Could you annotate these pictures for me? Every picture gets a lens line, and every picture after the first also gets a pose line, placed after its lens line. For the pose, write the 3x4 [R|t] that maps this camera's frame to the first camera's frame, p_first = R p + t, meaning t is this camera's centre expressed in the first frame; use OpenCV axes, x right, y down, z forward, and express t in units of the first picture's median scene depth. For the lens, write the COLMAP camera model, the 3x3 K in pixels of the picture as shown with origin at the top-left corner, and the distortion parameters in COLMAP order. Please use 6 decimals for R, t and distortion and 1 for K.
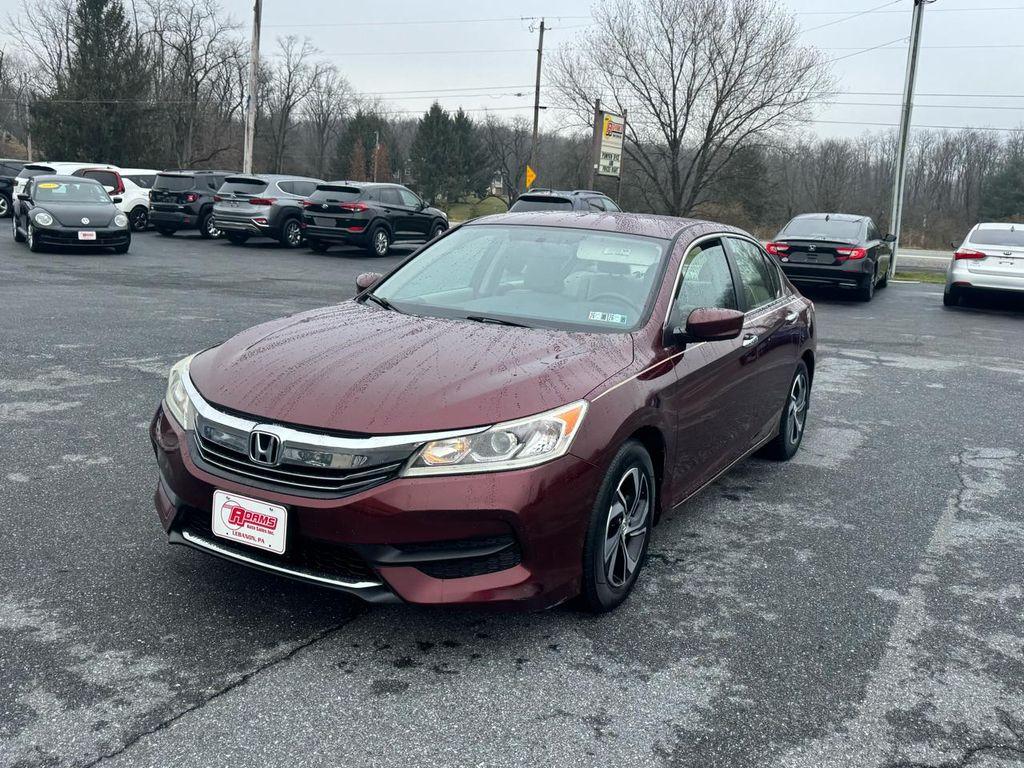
lens RADIAL K [[917.2, 0, 522.0], [0, 917.2, 386.3], [0, 0, 1]] dist [0.170284, -0.349689]
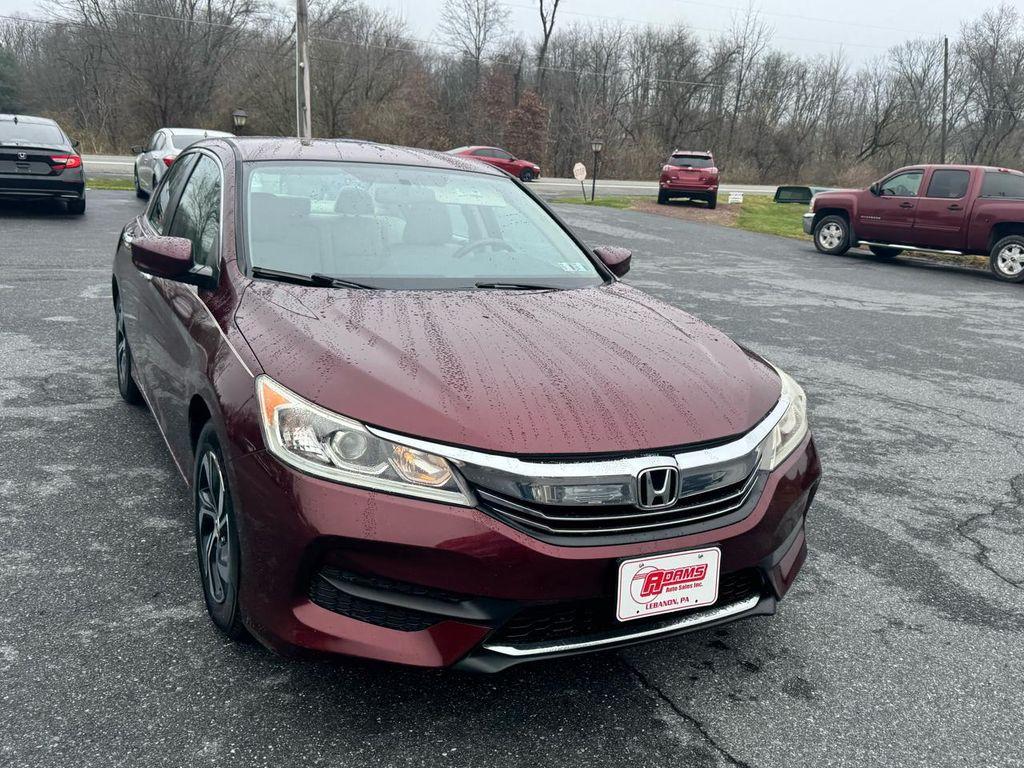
lens RADIAL K [[925.4, 0, 515.9], [0, 925.4, 367.8], [0, 0, 1]] dist [0.114910, -0.202065]
pose [[0.566905, -0.197909, 0.799656, -0.256858], [0.126841, 0.980107, 0.152647, -0.044889], [-0.813959, 0.014893, 0.580731, 0.174709]]
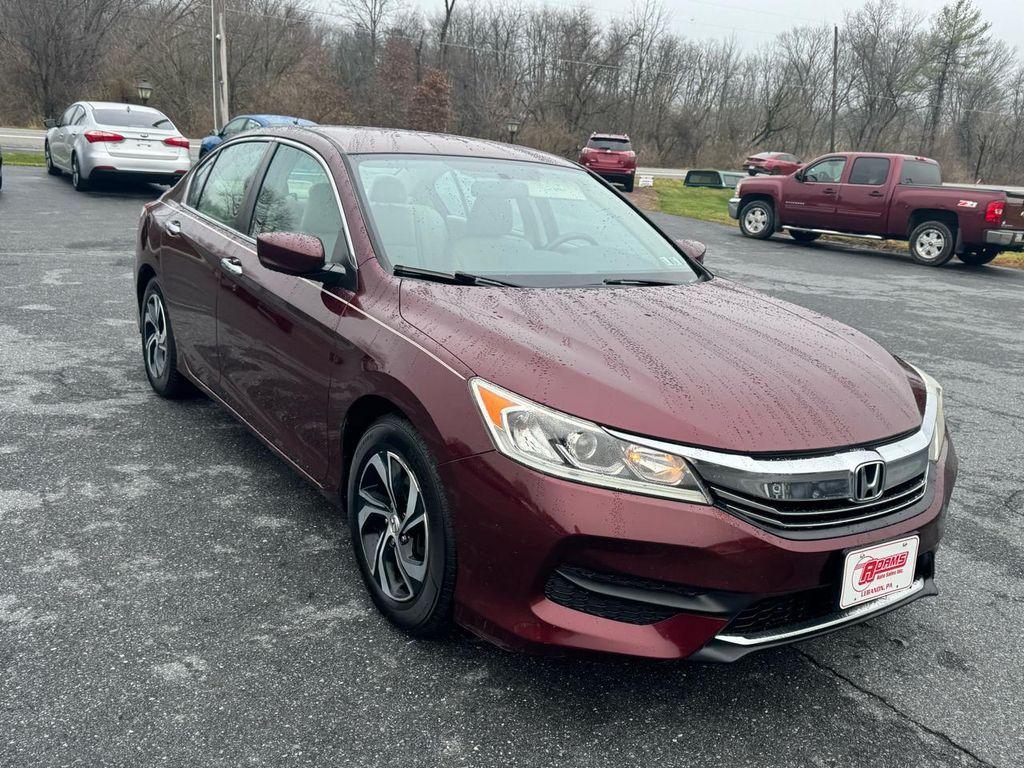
lens RADIAL K [[921.3, 0, 518.3], [0, 921.3, 380.1], [0, 0, 1]] dist [0.141539, -0.270313]
pose [[0.471688, -0.232149, 0.850657, -0.297942], [0.117694, 0.972664, 0.200184, -0.059534], [-0.873876, 0.005693, 0.486116, 0.235909]]
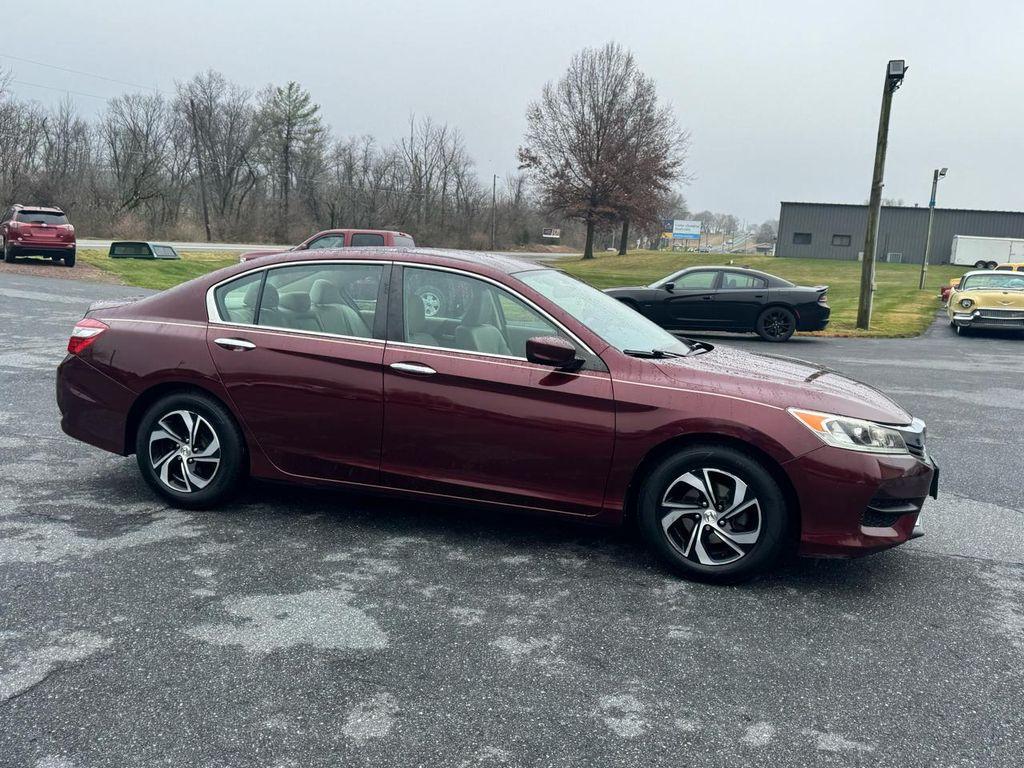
lens RADIAL K [[916.1, 0, 515.9], [0, 916.1, 383.7], [0, 0, 1]] dist [0.177012, -0.357474]
pose [[-0.174677, -0.199658, 0.964170, -0.454012], [0.127180, 0.966447, 0.223171, -0.123977], [-0.976378, 0.161606, -0.143423, 0.513757]]
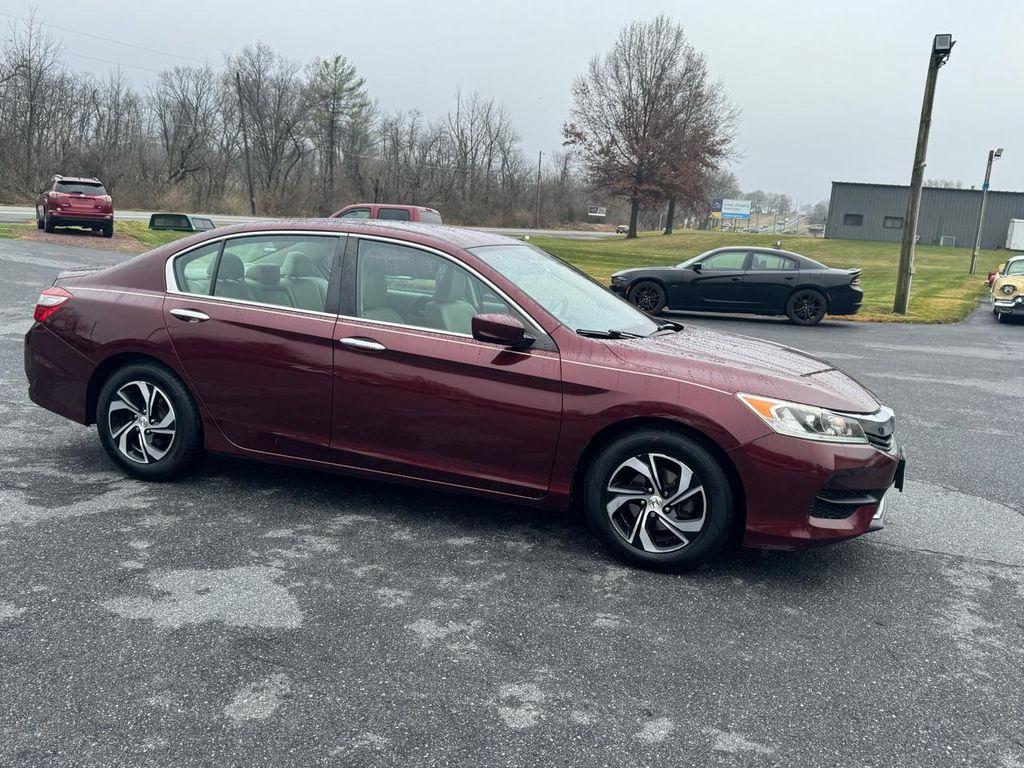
lens RADIAL K [[916.2, 0, 513.4], [0, 916.2, 394.8], [0, 0, 1]] dist [0.160813, -0.301483]
pose [[-0.122880, -0.236788, 0.963759, -0.449159], [0.116942, 0.960898, 0.250996, -0.116442], [-0.985507, 0.143546, -0.090385, 0.472428]]
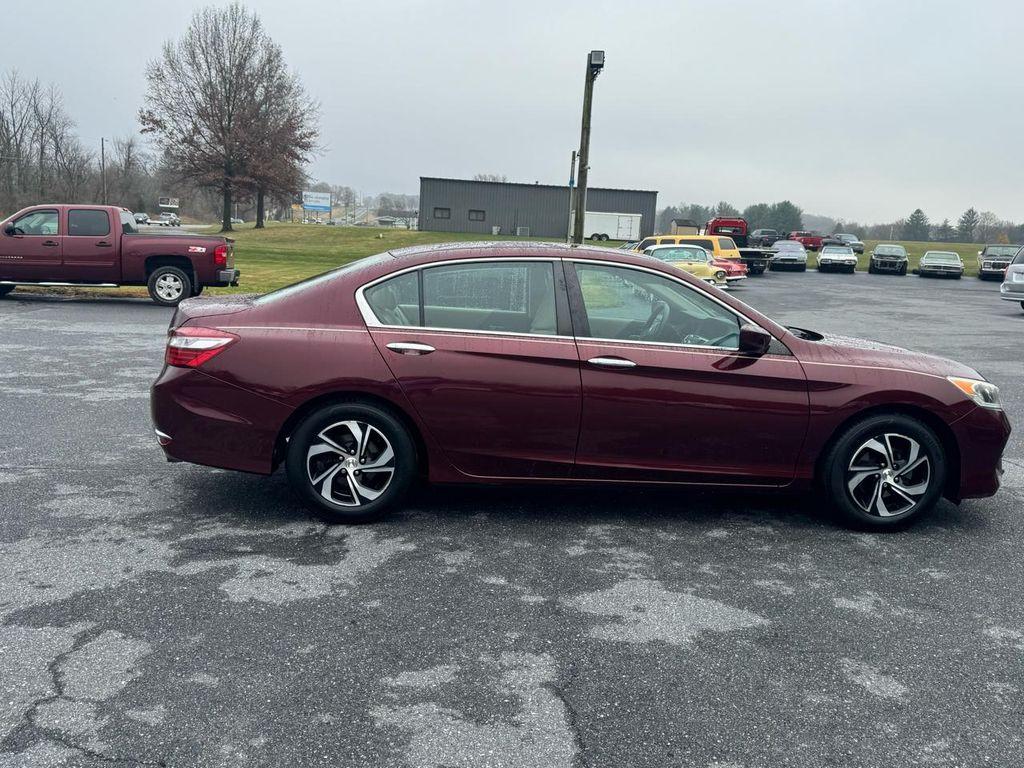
lens RADIAL K [[915.6, 0, 492.9], [0, 915.6, 395.0], [0, 0, 1]] dist [0.191387, -0.413460]
pose [[-0.521396, -0.213192, 0.826254, -0.372630], [0.093037, 0.948312, 0.303396, -0.165195], [-0.848228, 0.235062, -0.474611, 0.754345]]
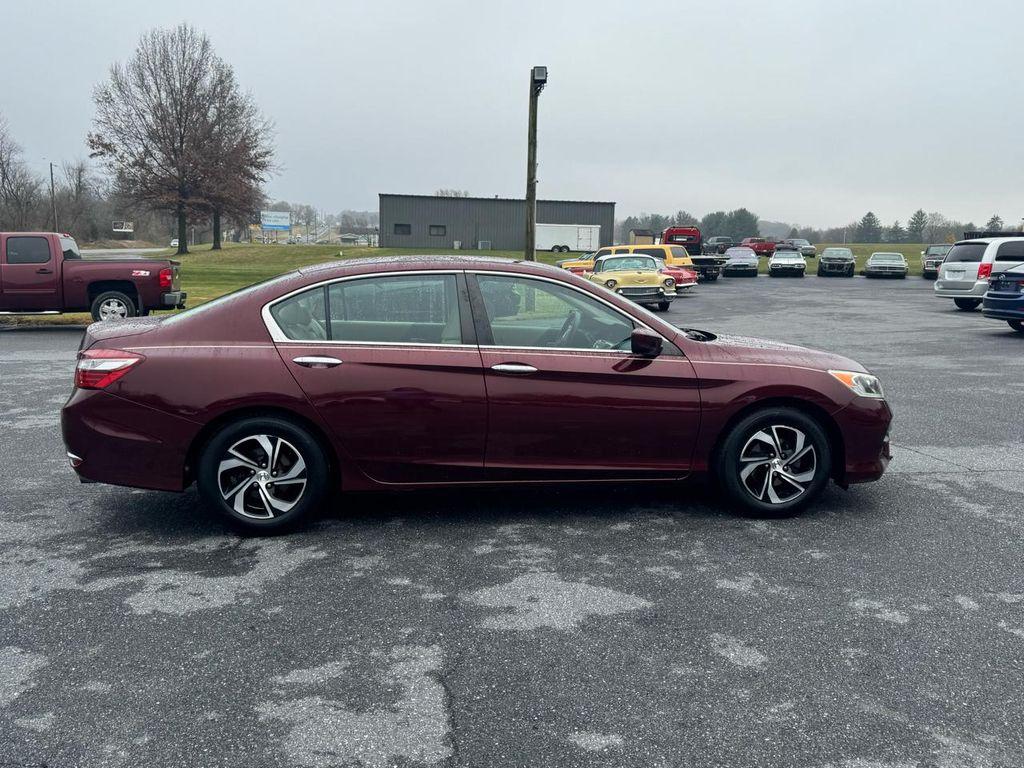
lens RADIAL K [[917.1, 0, 516.2], [0, 917.1, 395.8], [0, 0, 1]] dist [0.173769, -0.358006]
pose [[-0.575791, -0.180058, 0.797523, -0.404844], [0.113843, 0.948289, 0.296288, -0.164290], [-0.809632, 0.261393, -0.525518, 0.738403]]
